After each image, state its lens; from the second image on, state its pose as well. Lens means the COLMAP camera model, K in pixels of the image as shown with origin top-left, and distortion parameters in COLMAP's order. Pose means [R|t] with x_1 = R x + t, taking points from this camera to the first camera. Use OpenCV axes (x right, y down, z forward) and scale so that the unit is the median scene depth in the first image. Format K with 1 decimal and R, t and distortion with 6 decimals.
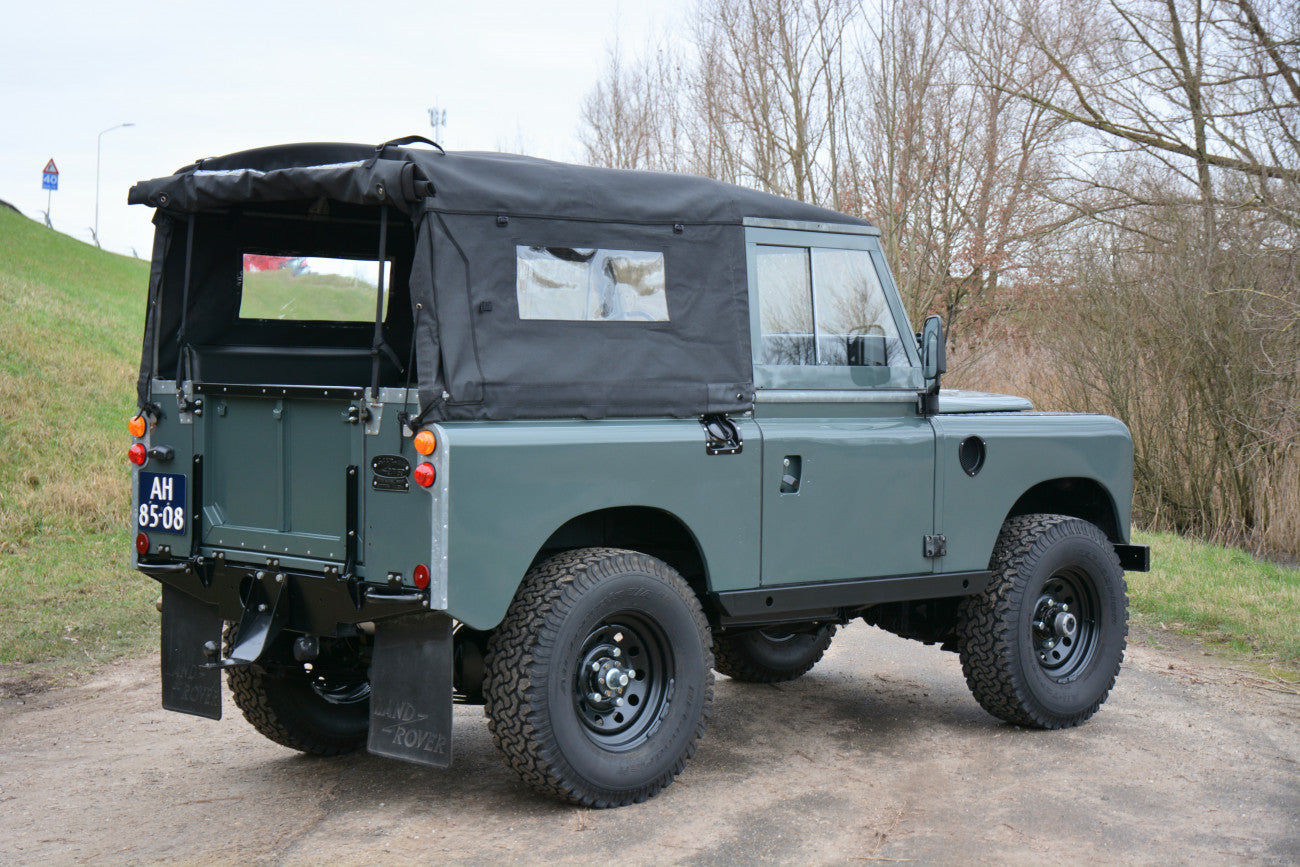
lens RADIAL K [[2294.0, 0, 648.4], [0, 2294.0, 440.4], [0, 0, 1]] dist [0.221049, 0.000000]
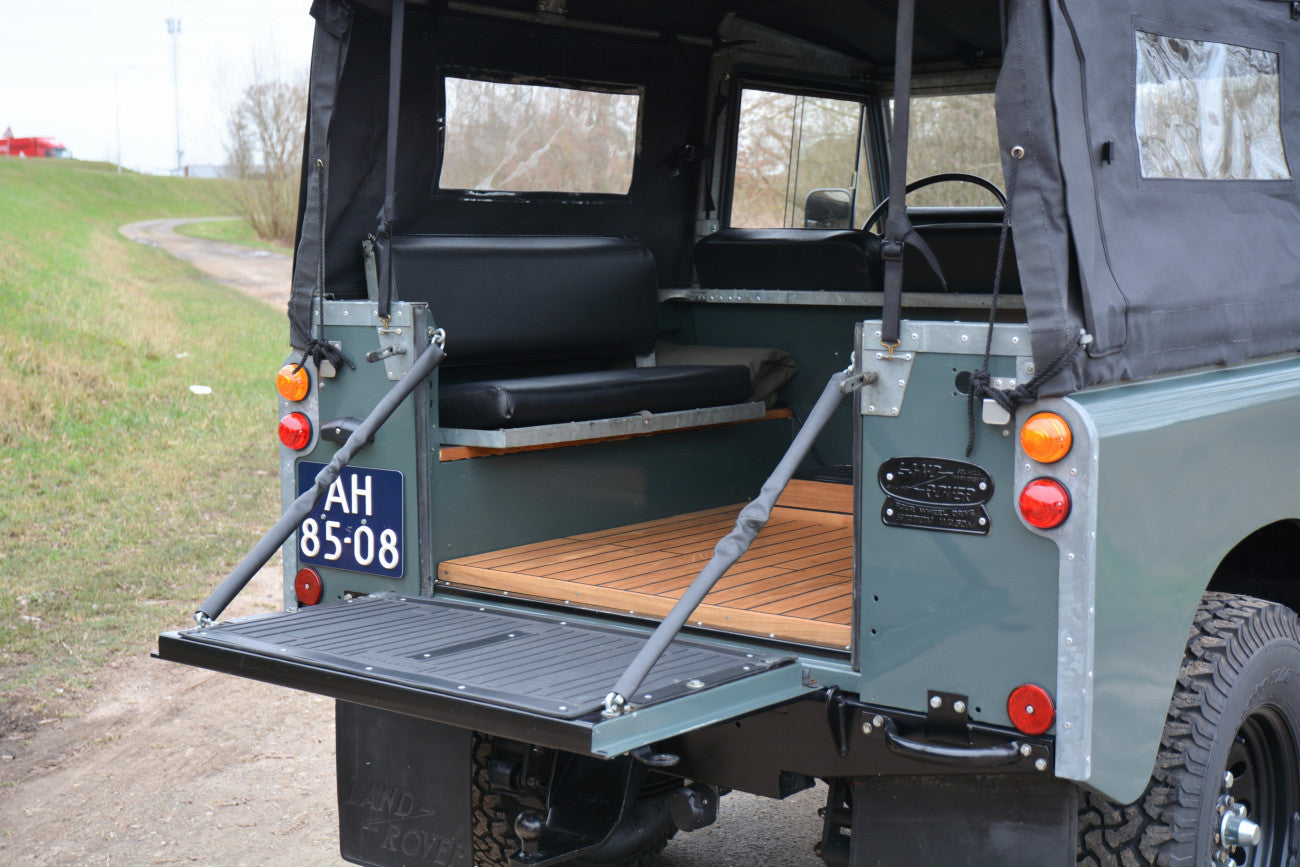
lens RADIAL K [[1831.4, 0, 643.8], [0, 1831.4, 432.1], [0, 0, 1]] dist [0.128813, 0.000000]
pose [[0.988044, -0.029268, 0.151367, -0.213910], [0.017994, 0.996997, 0.075321, -0.027541], [-0.153117, -0.071697, 0.985604, 0.568814]]
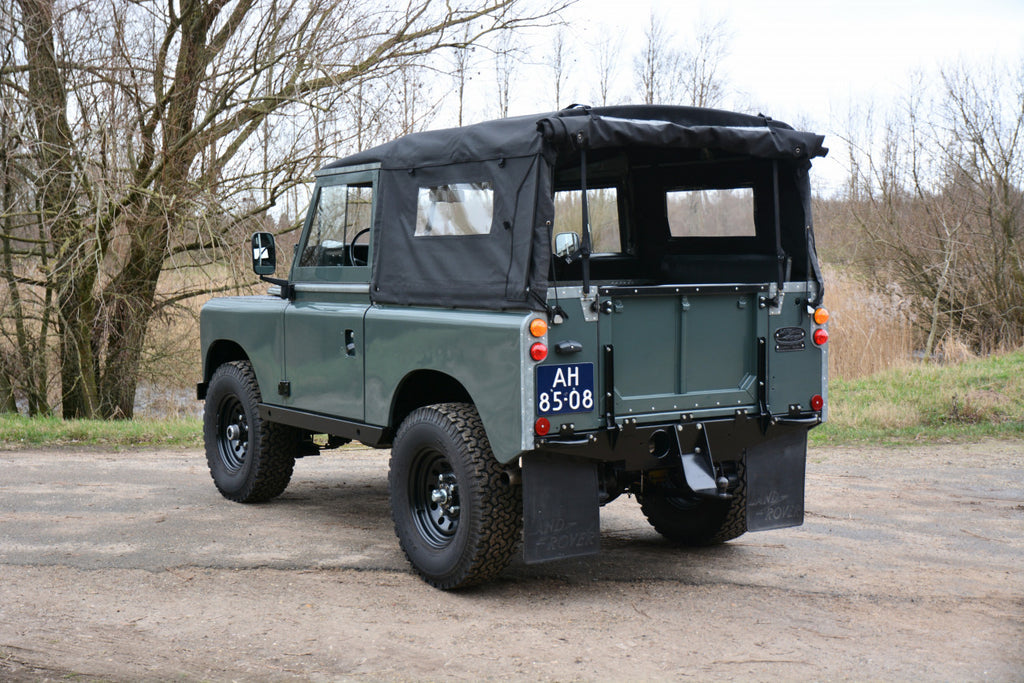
lens RADIAL K [[1442.6, 0, 510.7], [0, 1442.6, 356.1], [0, 0, 1]] dist [0.128813, 0.000000]
pose [[0.176401, -0.081377, 0.980949, -0.984523], [0.045166, 0.996196, 0.074520, -0.049014], [-0.983282, 0.031160, 0.179406, 0.925855]]
